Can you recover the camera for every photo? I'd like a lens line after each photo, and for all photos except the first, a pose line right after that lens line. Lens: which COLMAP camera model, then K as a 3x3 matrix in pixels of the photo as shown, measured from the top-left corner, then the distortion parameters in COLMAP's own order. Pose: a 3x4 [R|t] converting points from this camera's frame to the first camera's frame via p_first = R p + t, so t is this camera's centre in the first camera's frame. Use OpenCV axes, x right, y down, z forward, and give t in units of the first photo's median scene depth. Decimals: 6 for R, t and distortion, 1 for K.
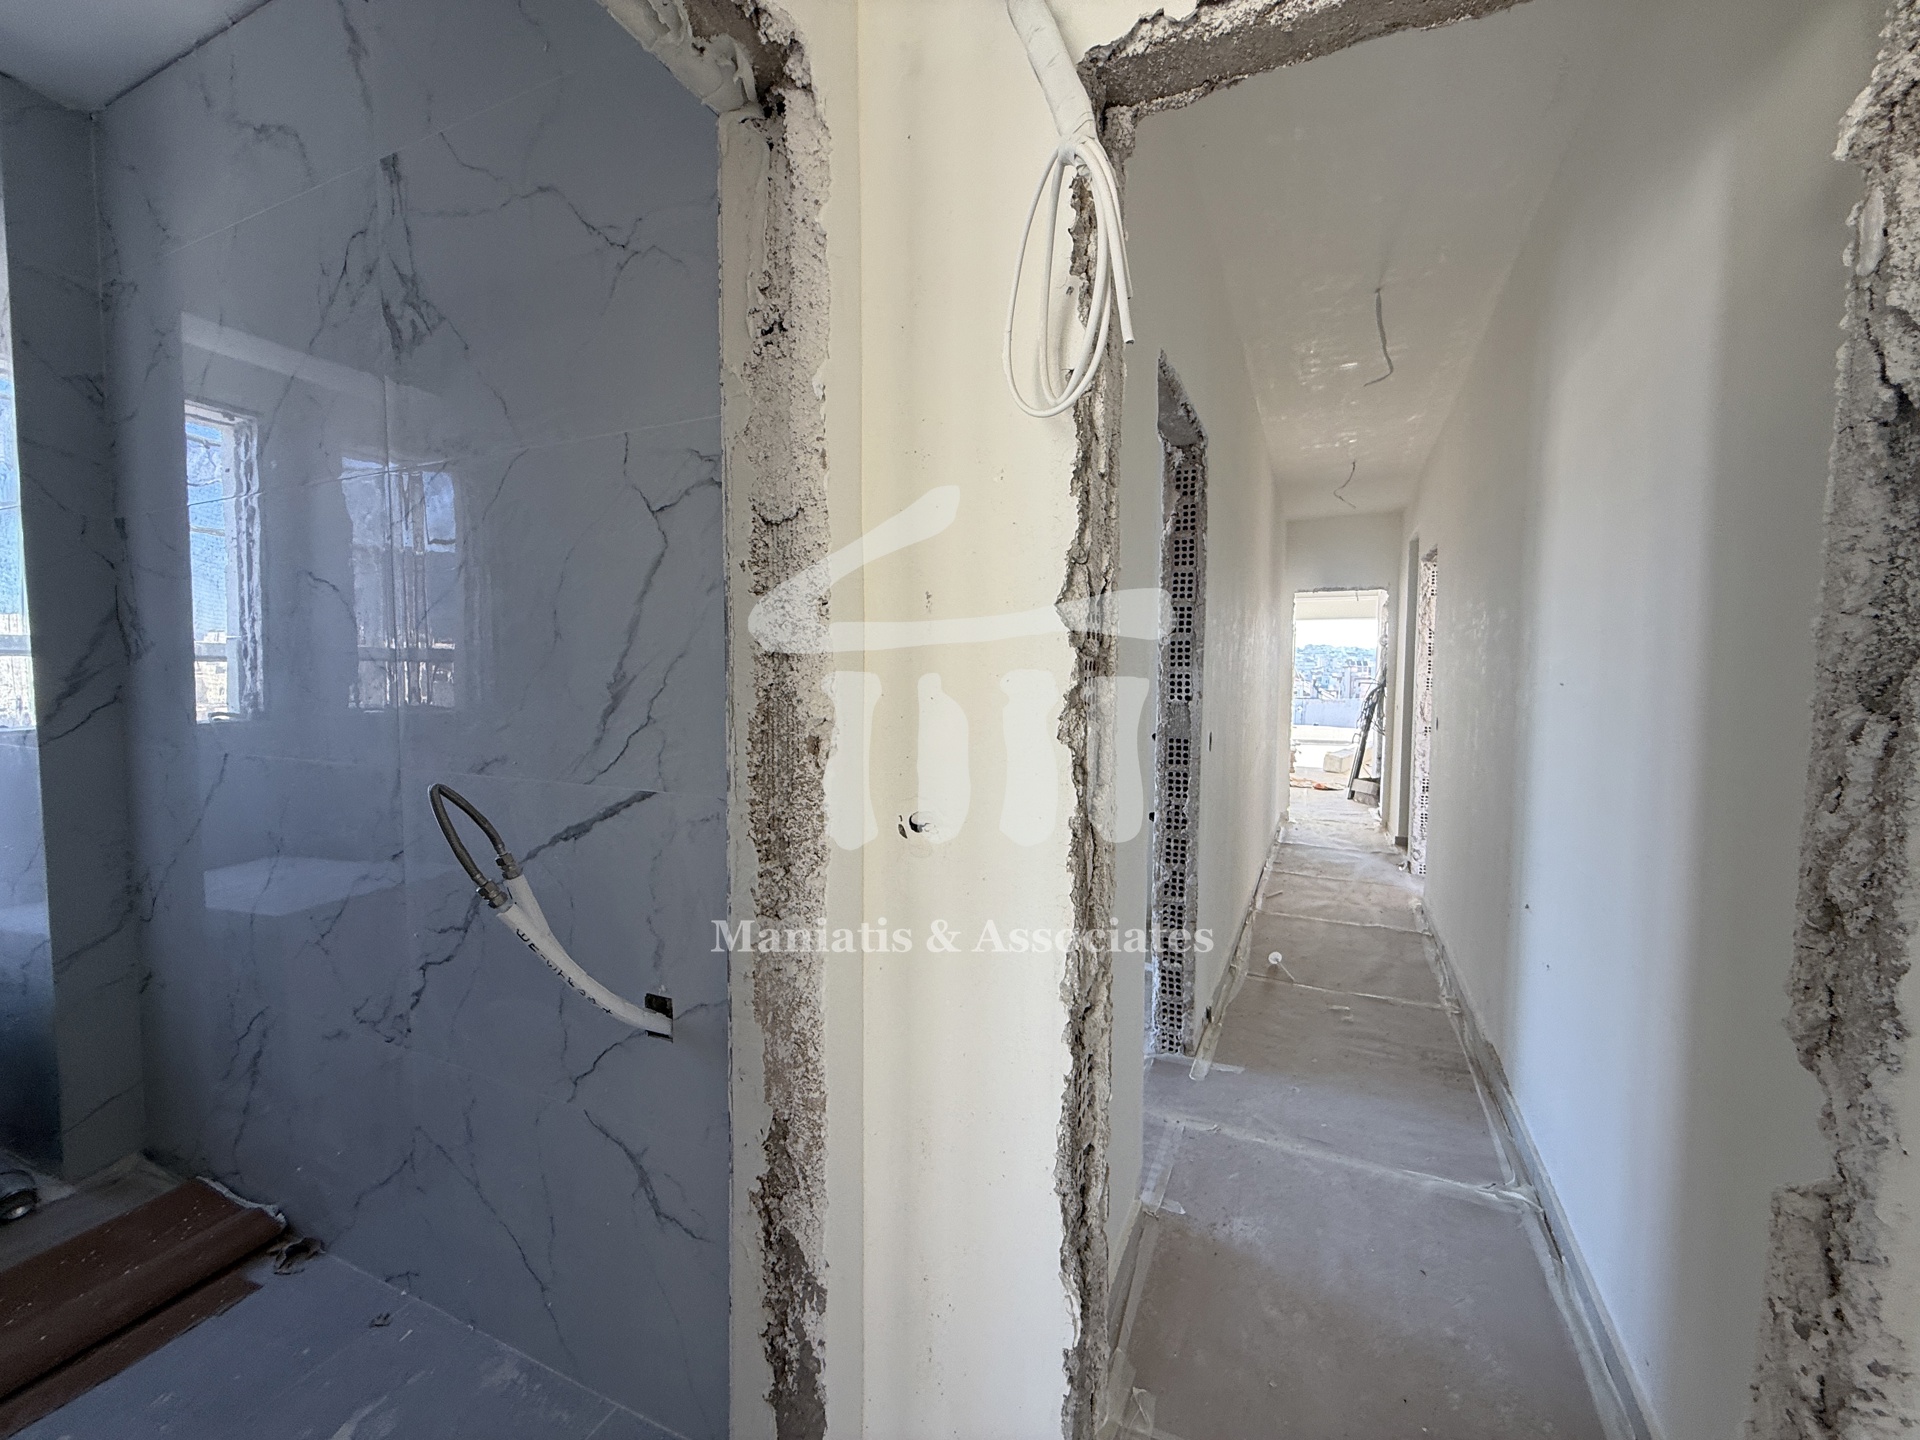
lens RADIAL K [[760.6, 0, 958.1], [0, 760.6, 725.2], [0, 0, 1]] dist [-0.001416, 0.000185]
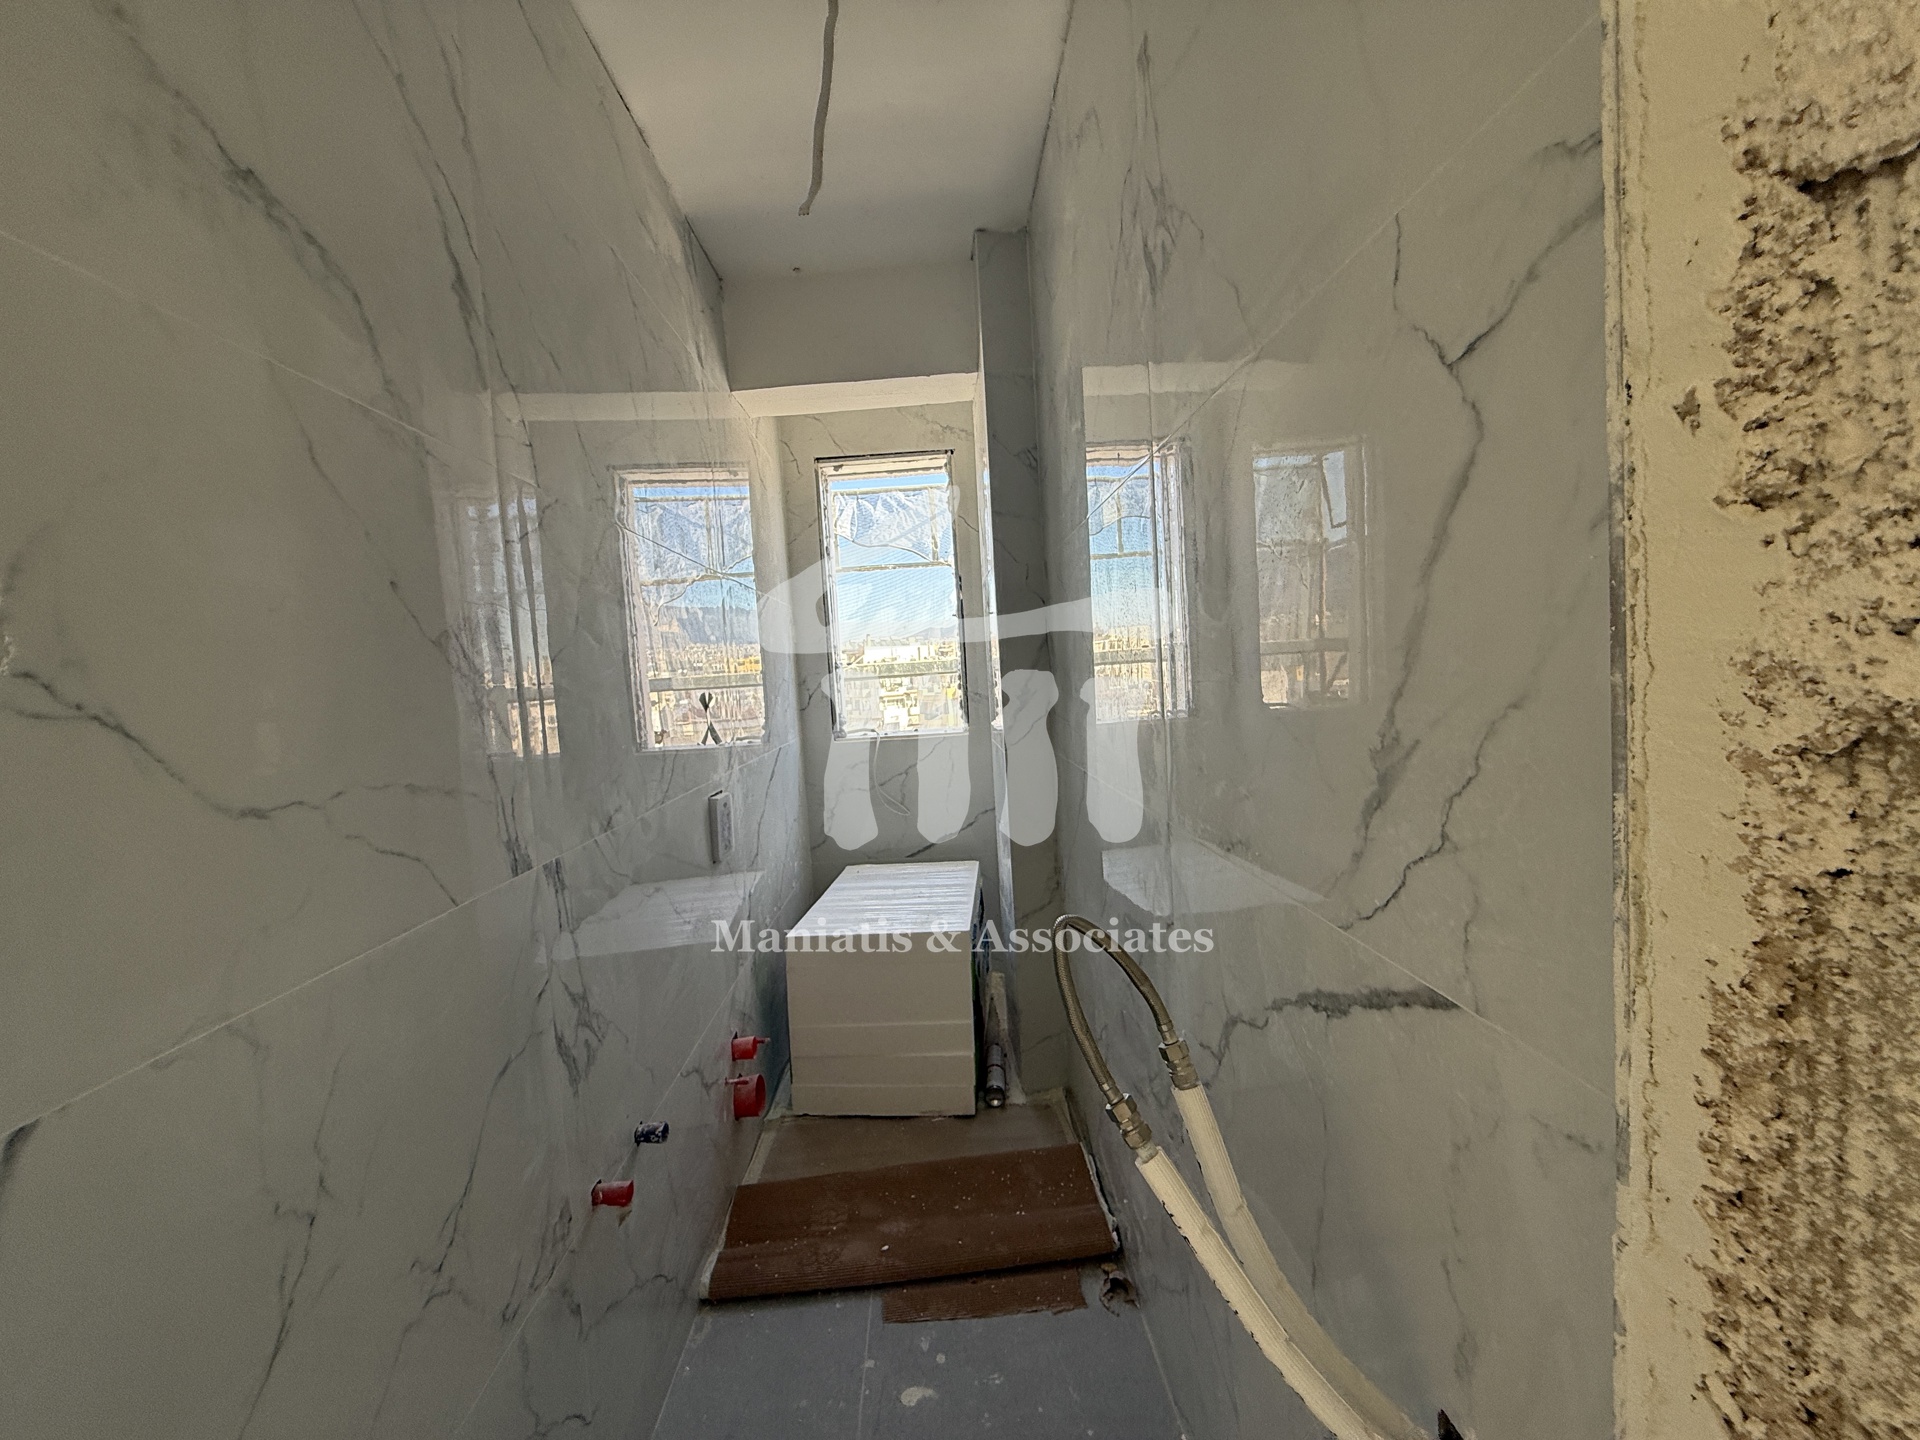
lens RADIAL K [[760.6, 0, 953.7], [0, 760.6, 719.1], [0, 0, 1]] dist [-0.001416, 0.000185]
pose [[0.426855, 0.023942, -0.904003, -0.147709], [0.004389, 0.999583, 0.028546, -0.108620], [0.904310, -0.016153, 0.426572, 0.639283]]
